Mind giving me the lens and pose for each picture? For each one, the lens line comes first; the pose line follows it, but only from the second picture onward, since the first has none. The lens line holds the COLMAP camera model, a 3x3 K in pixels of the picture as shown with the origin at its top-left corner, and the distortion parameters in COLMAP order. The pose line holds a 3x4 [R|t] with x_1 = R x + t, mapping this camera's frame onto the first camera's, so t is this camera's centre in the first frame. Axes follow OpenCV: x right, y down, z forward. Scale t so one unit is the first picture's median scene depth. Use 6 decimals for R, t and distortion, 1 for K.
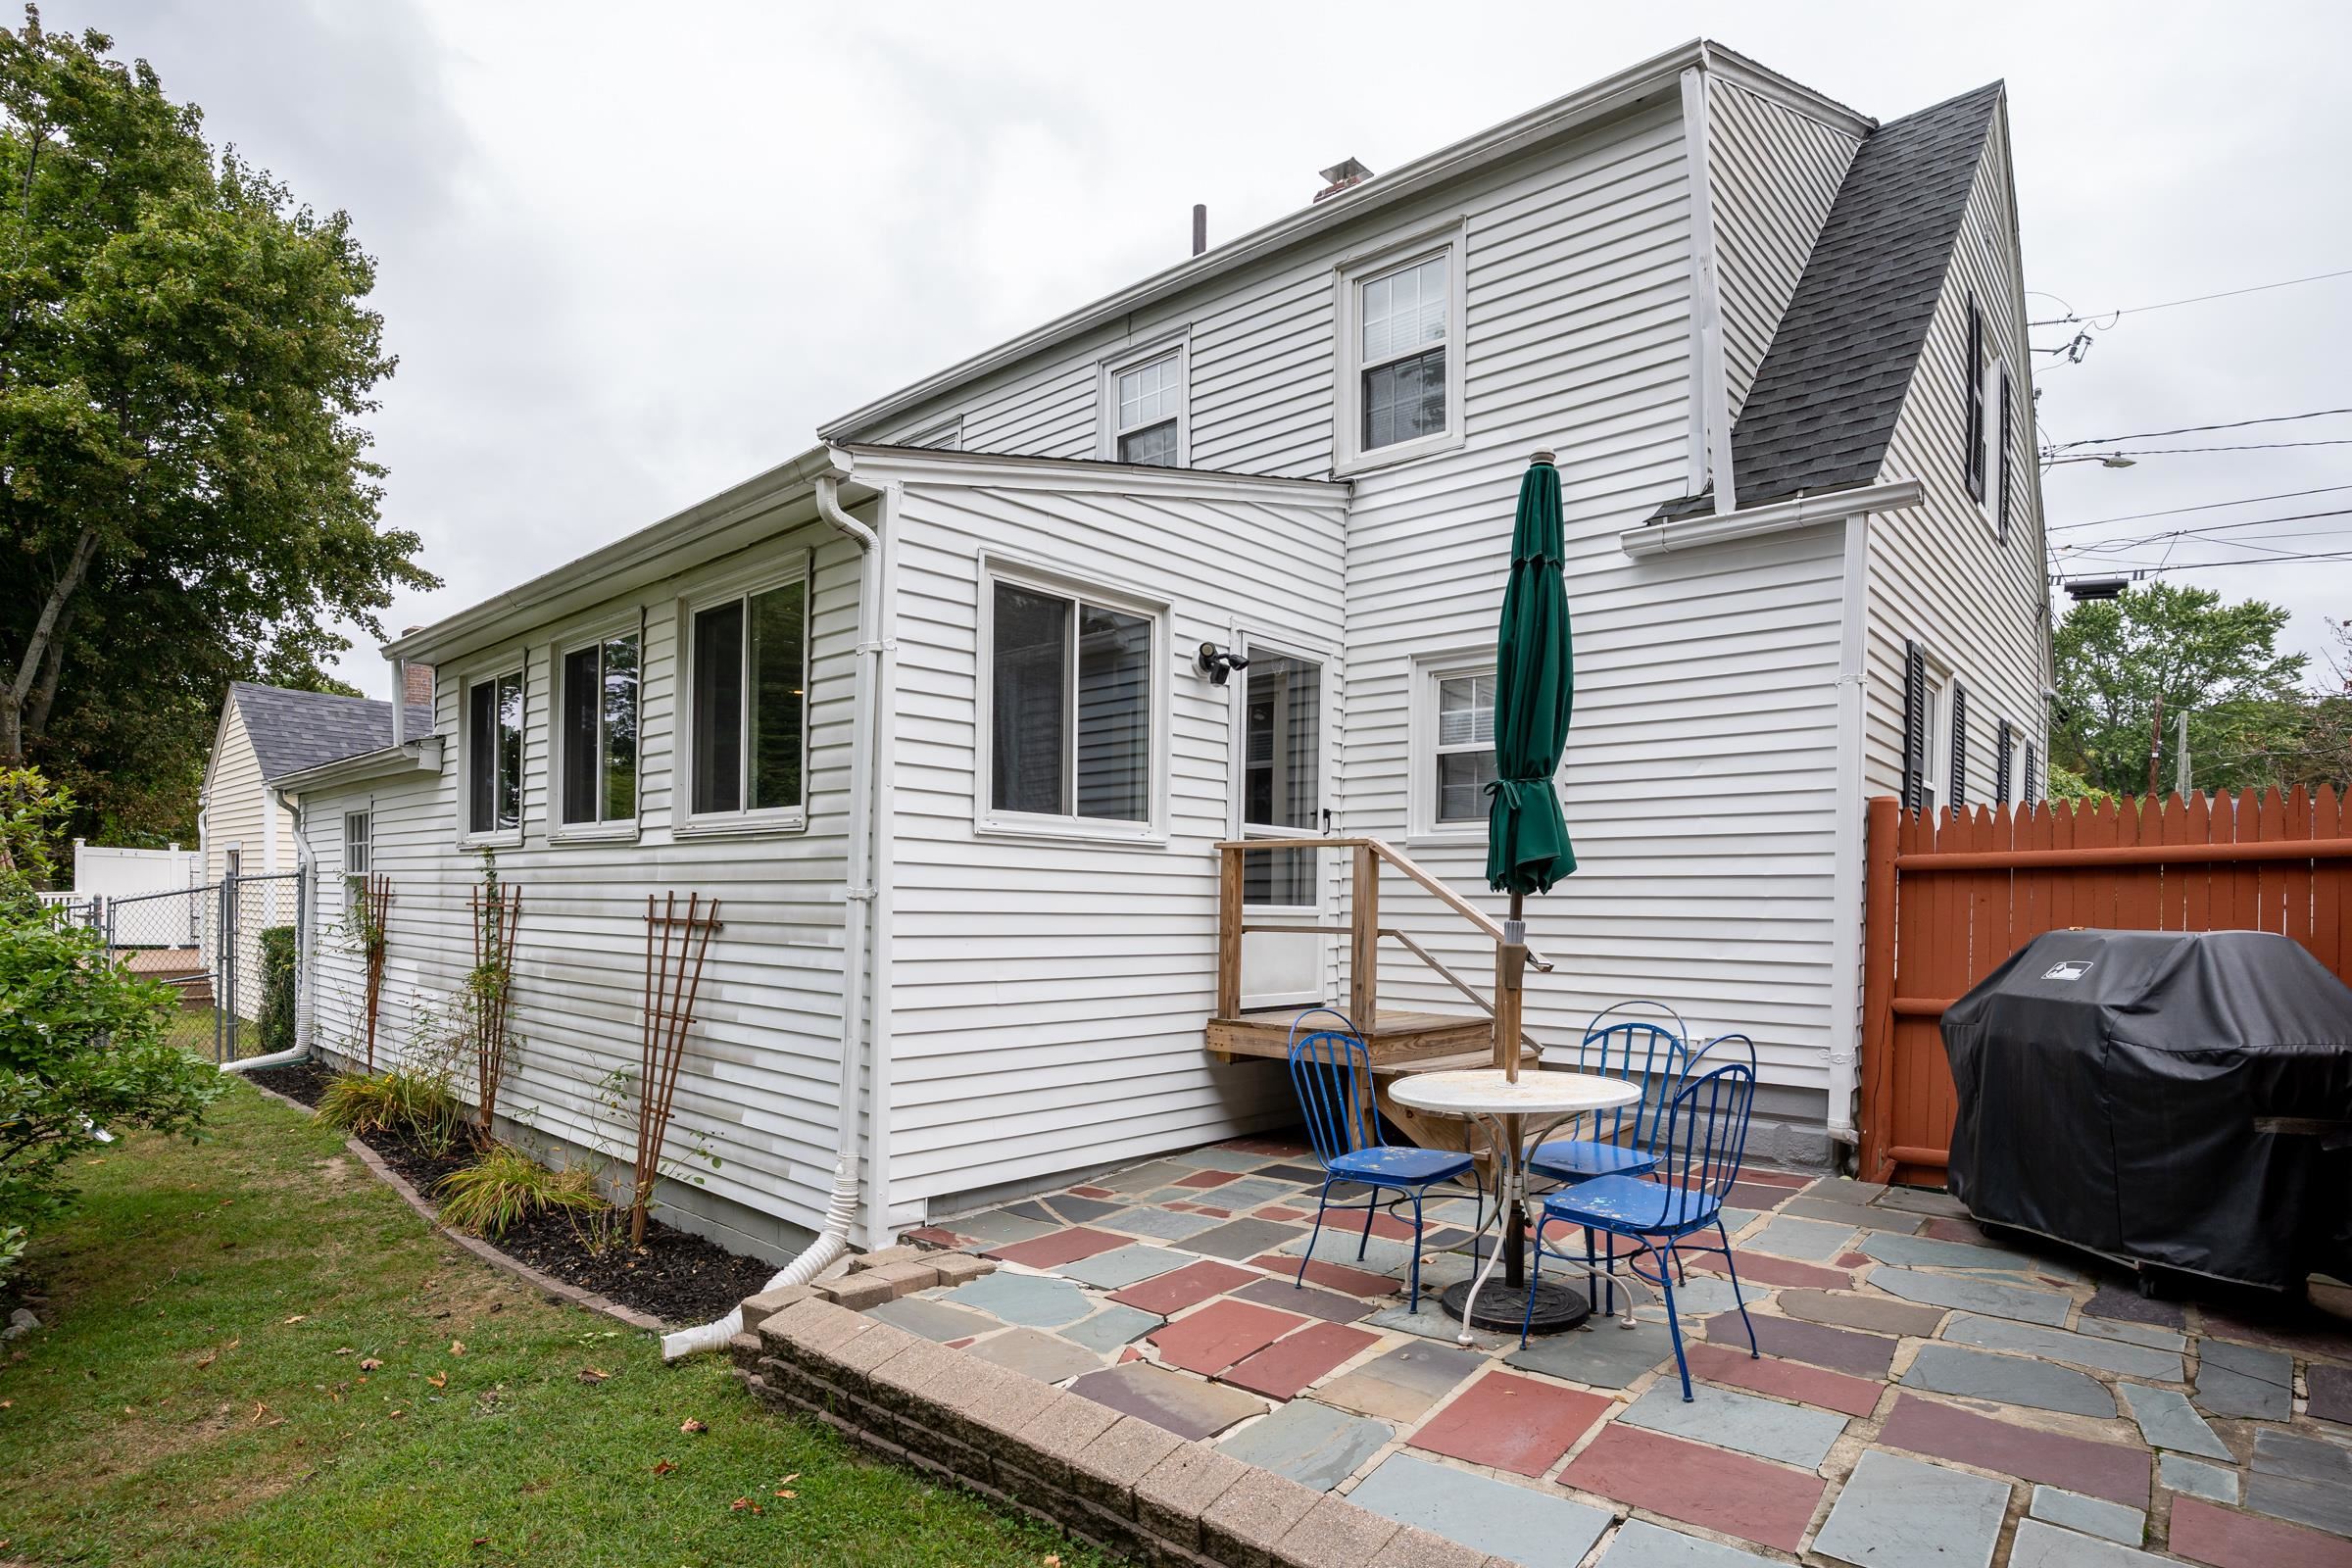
lens RADIAL K [[1236.5, 0, 1176.7], [0, 1236.5, 913.2], [0, 0, 1]] dist [-0.021818, -0.000066]
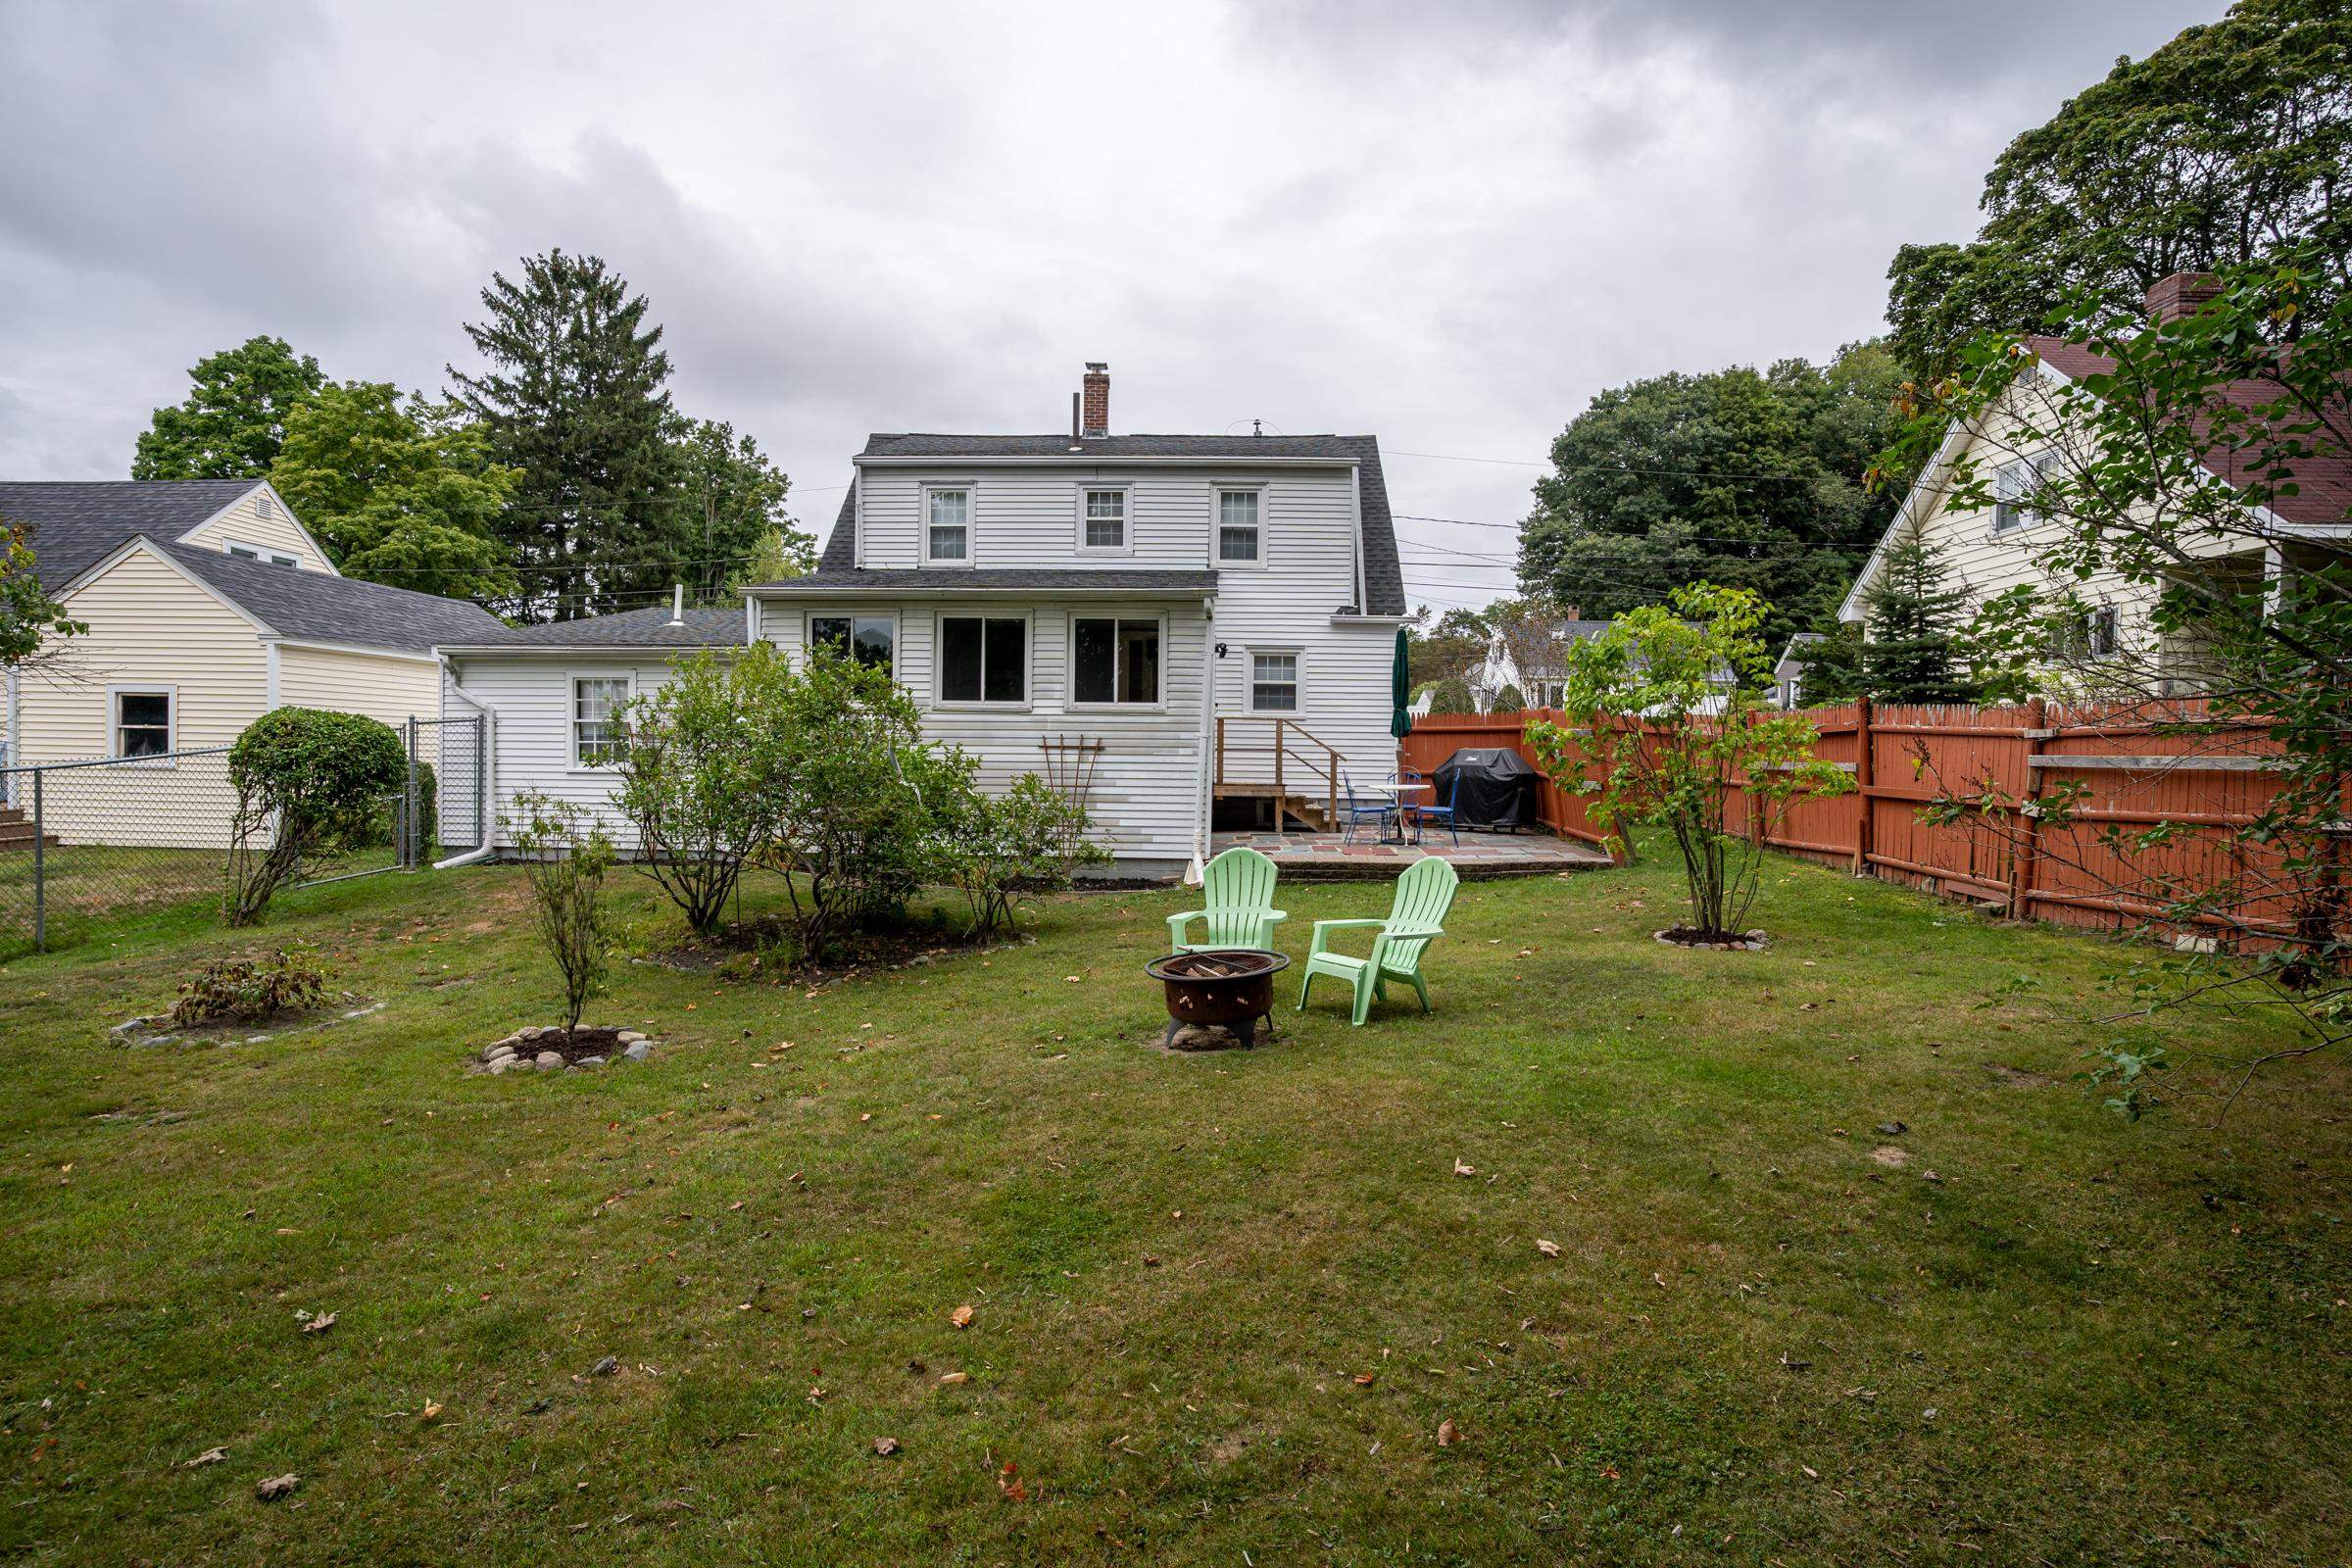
lens RADIAL K [[1164.2, 0, 1159.0], [0, 1164.2, 784.8], [0, 0, 1]] dist [-0.061134, 0.027776]
pose [[0.751231, -0.020978, 0.659706, -1.780737], [0.001091, 0.999533, 0.030542, 0.012169], [-0.660038, -0.022224, 0.750903, -0.826351]]
